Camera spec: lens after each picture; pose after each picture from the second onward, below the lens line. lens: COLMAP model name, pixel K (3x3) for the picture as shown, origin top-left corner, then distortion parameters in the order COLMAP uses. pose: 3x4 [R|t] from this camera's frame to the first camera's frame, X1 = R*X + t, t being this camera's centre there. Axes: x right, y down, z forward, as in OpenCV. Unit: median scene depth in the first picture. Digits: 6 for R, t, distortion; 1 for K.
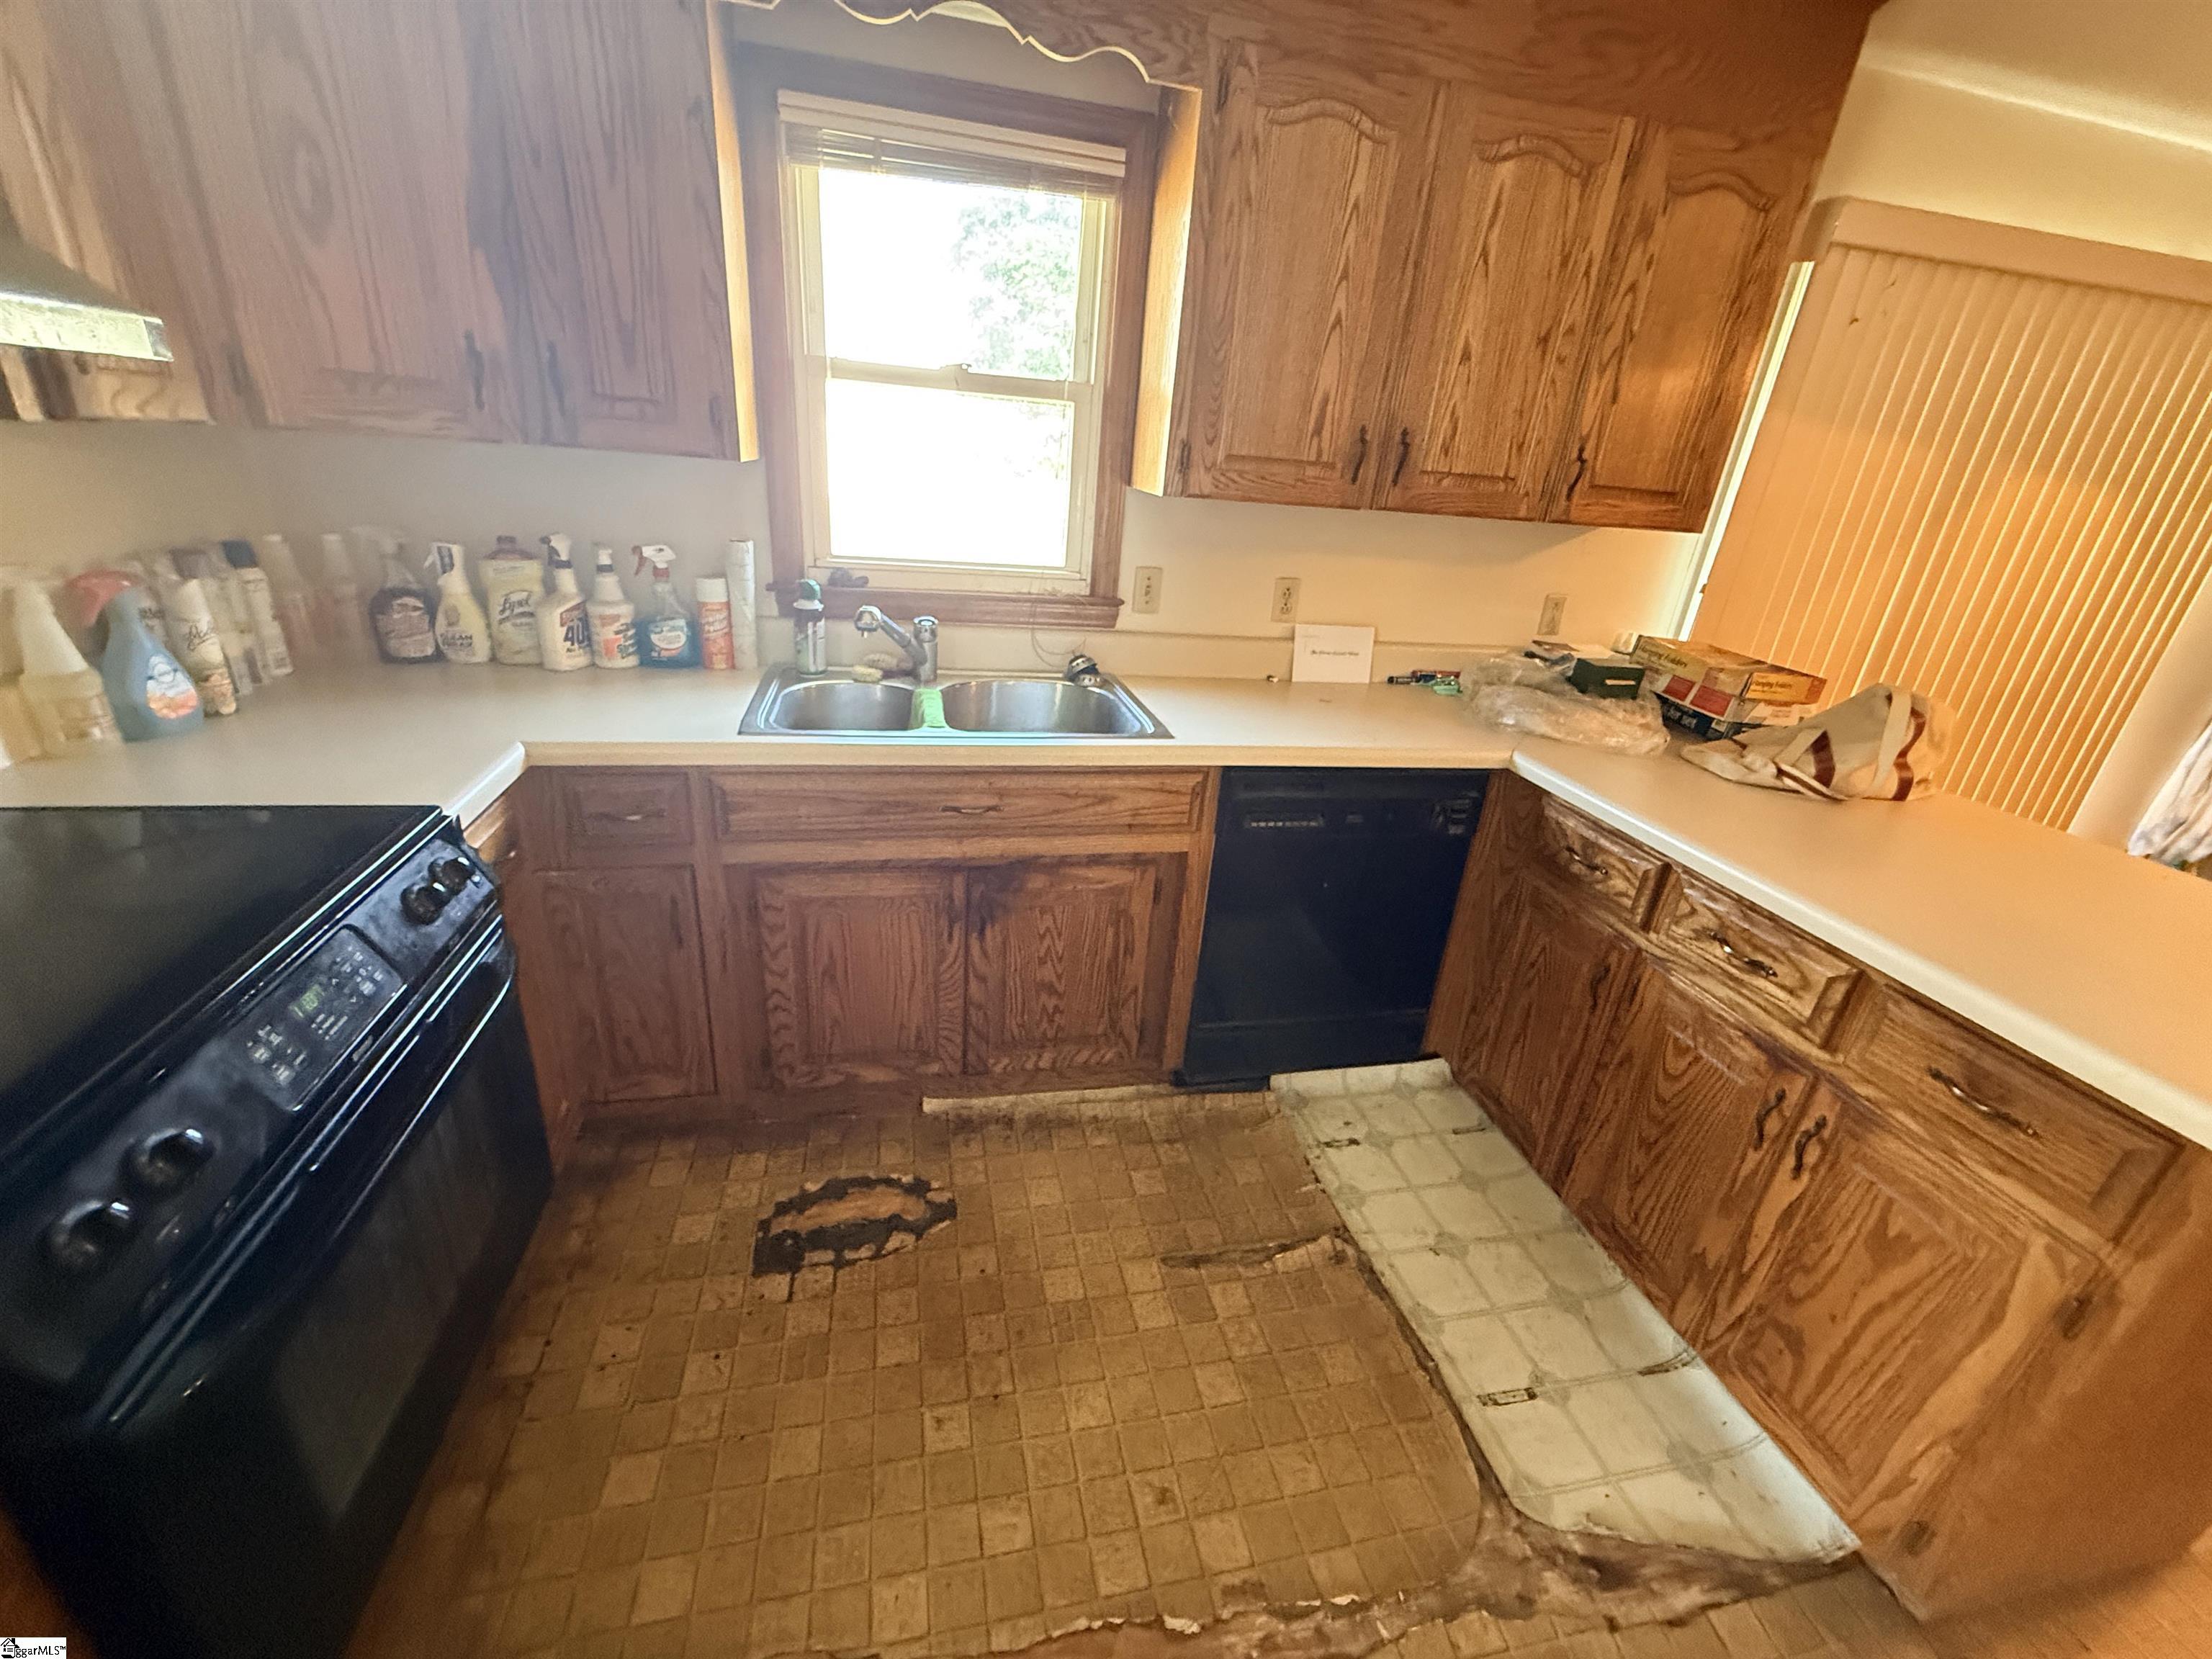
lens RADIAL K [[884.6, 0, 1106.0], [0, 884.6, 829.5], [0, 0, 1]] dist [-0.000490, -0.000109]
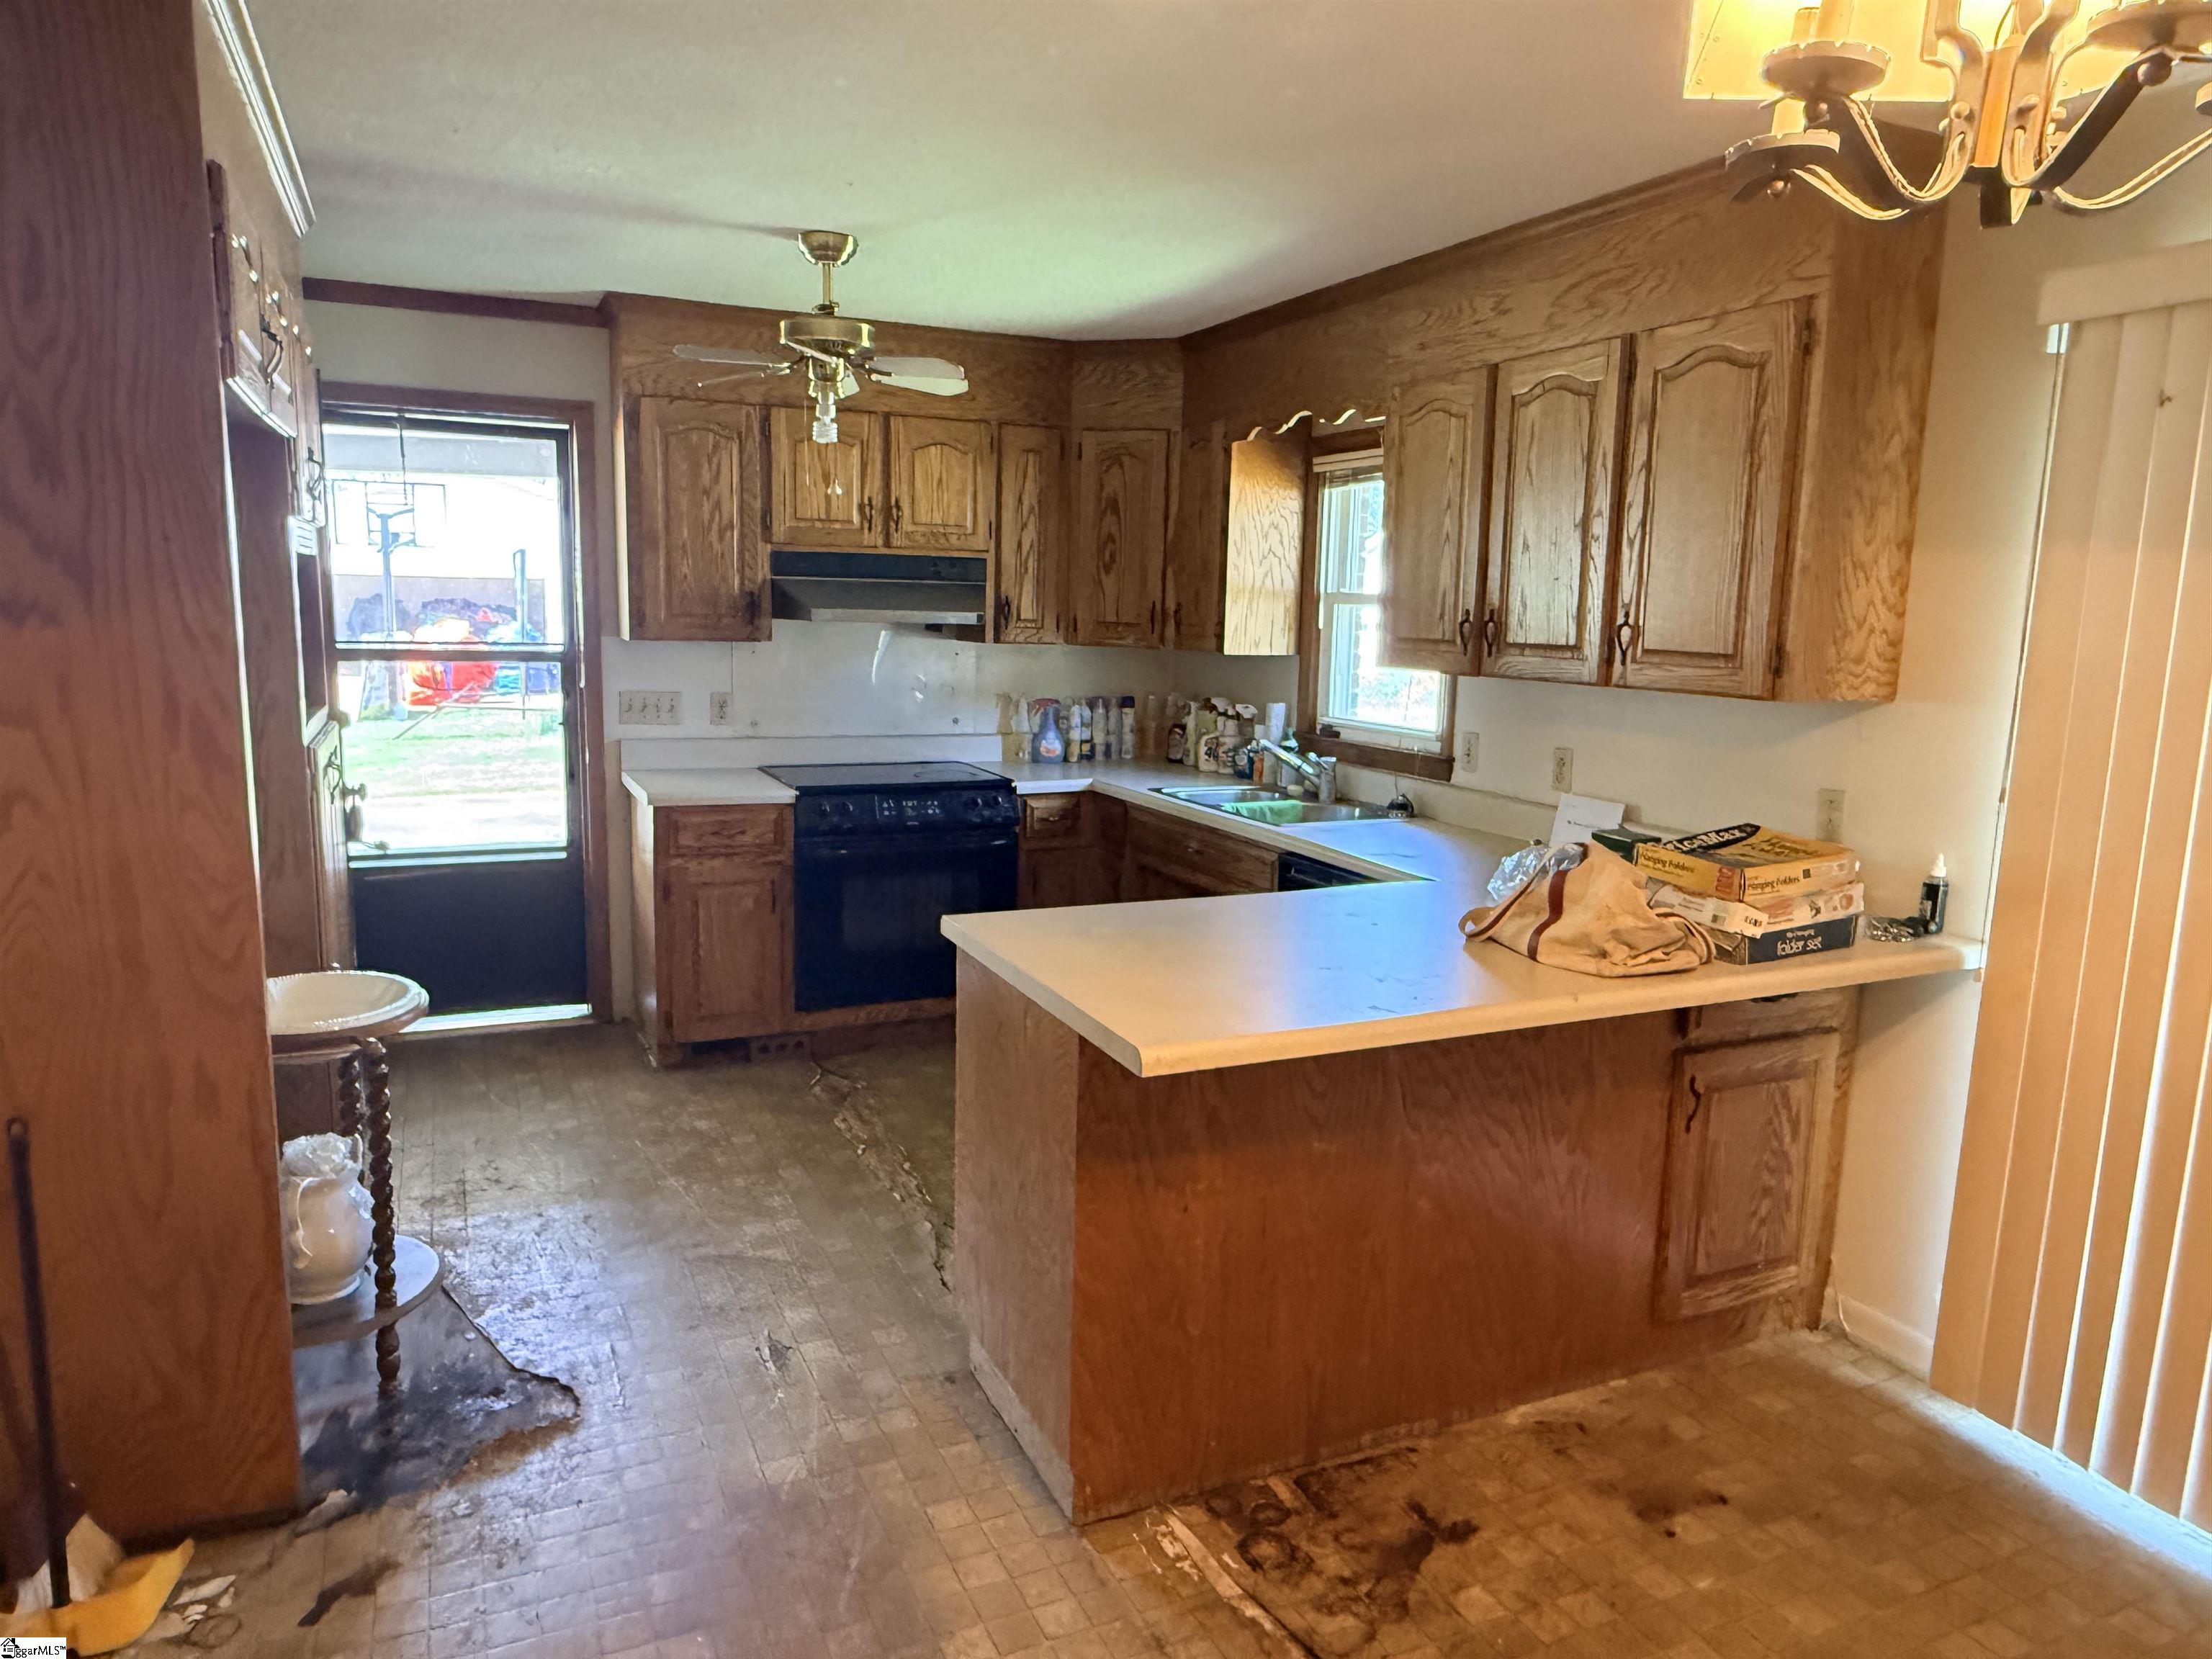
lens RADIAL K [[1426.2, 0, 1106.0], [0, 1426.2, 829.5], [0, 0, 1]] dist [0.001663, -0.000324]
pose [[0.214788, 0.081604, -0.973246, 2.245461], [-0.387113, 0.921996, -0.008126, 0.023901], [0.896666, 0.378501, 0.229623, 0.248268]]
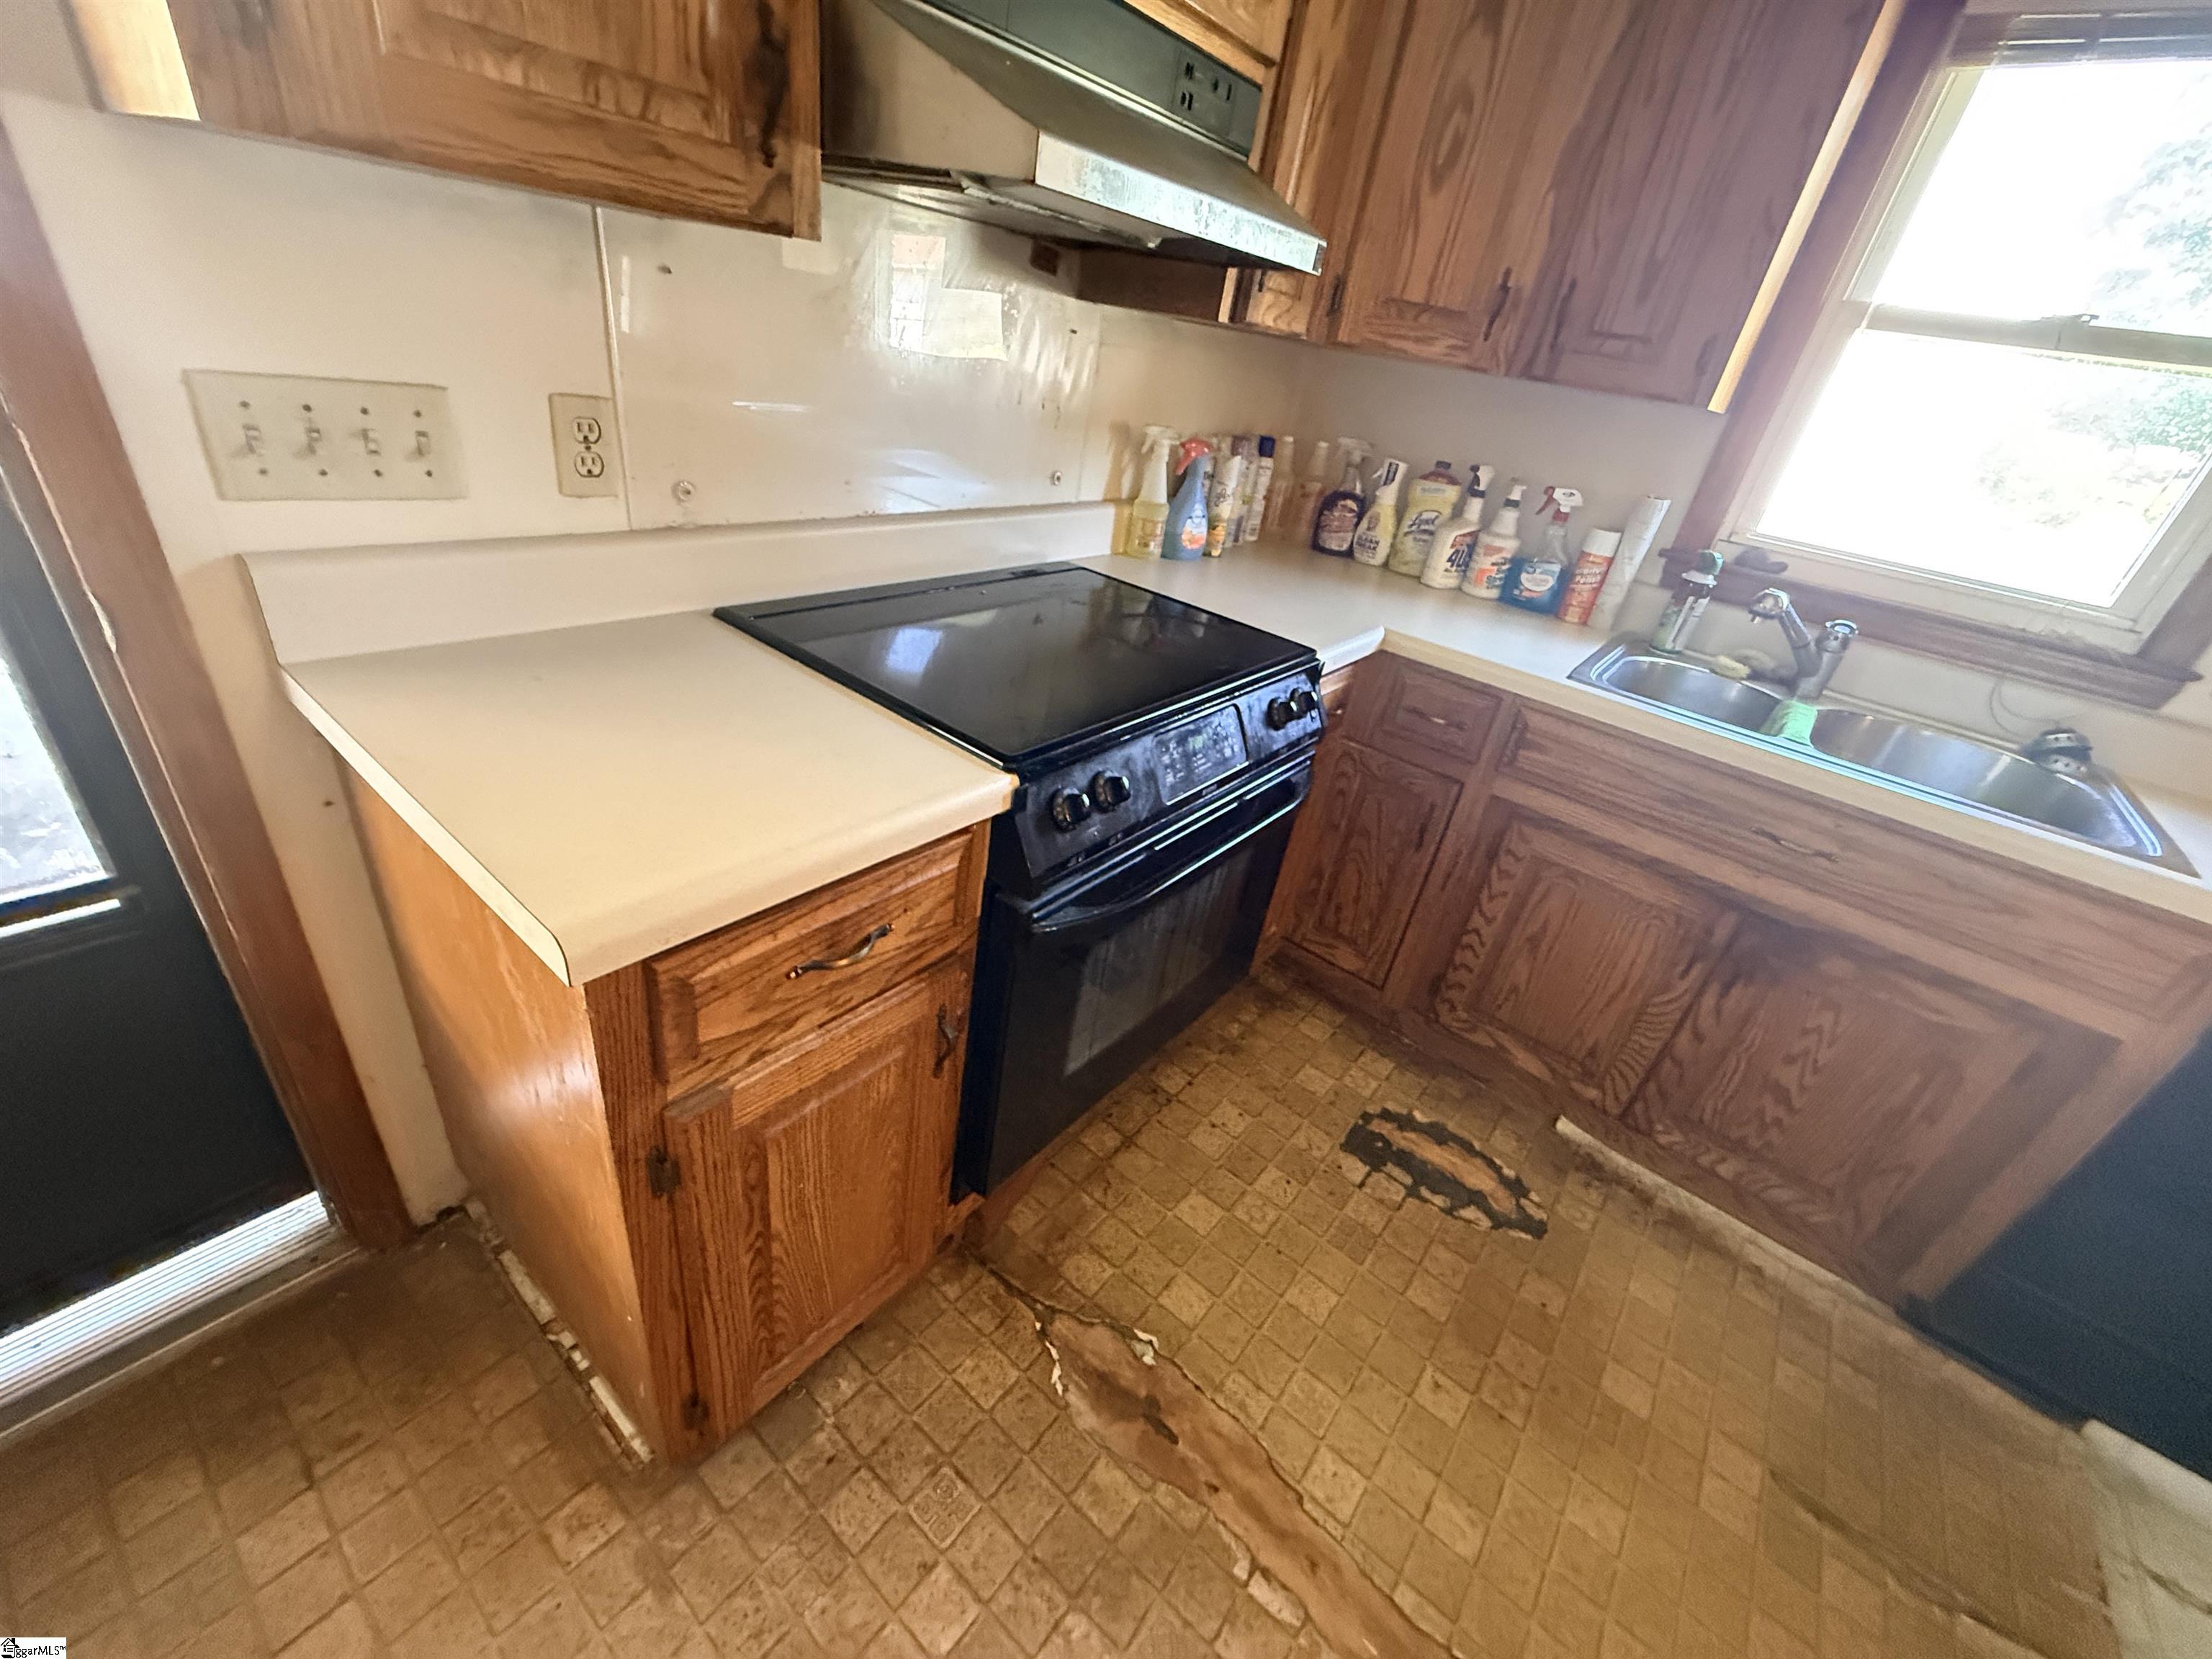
lens RADIAL K [[885.2, 0, 1100.9], [0, 885.2, 829.8], [0, 0, 1]] dist [-0.002516, 0.000426]
pose [[0.624454, 0.398559, -0.671720, -0.007234], [-0.389354, 0.904379, 0.174648, 0.070542], [0.677097, 0.152477, 0.719924, -0.039600]]
